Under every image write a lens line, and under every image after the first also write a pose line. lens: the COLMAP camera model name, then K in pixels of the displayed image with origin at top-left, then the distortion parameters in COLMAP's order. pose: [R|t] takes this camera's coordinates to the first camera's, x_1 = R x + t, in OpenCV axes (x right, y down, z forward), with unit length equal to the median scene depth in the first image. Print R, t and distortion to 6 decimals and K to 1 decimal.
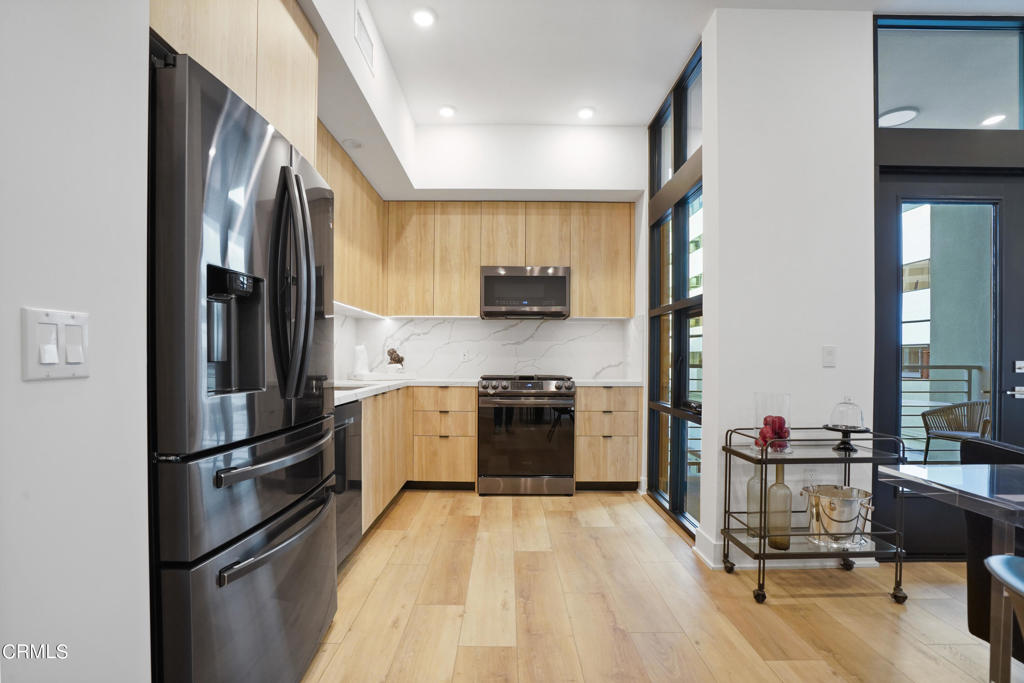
lens RADIAL K [[483.7, 0, 510.1], [0, 483.7, 364.1], [0, 0, 1]] dist [0.000174, 0.000111]
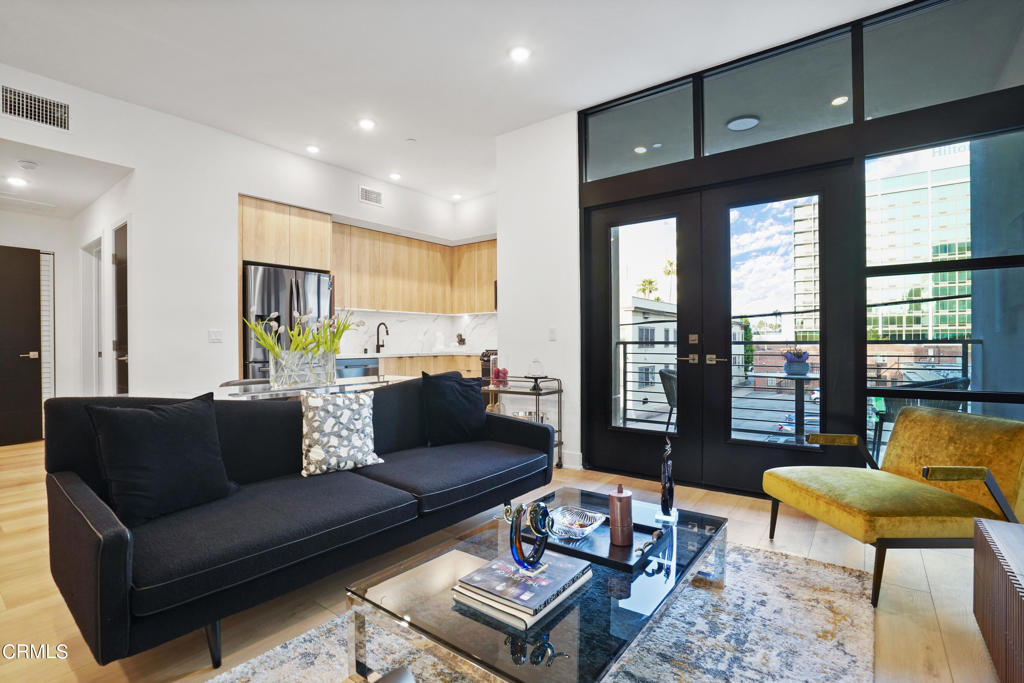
lens RADIAL K [[481.7, 0, 509.4], [0, 481.7, 342.6], [0, 0, 1]] dist [-0.002804, -0.000054]
pose [[0.799586, -0.009314, -0.600480, 0.915288], [0.004304, 0.999943, -0.009778, 0.016545], [0.600536, 0.005234, 0.799580, -0.232089]]
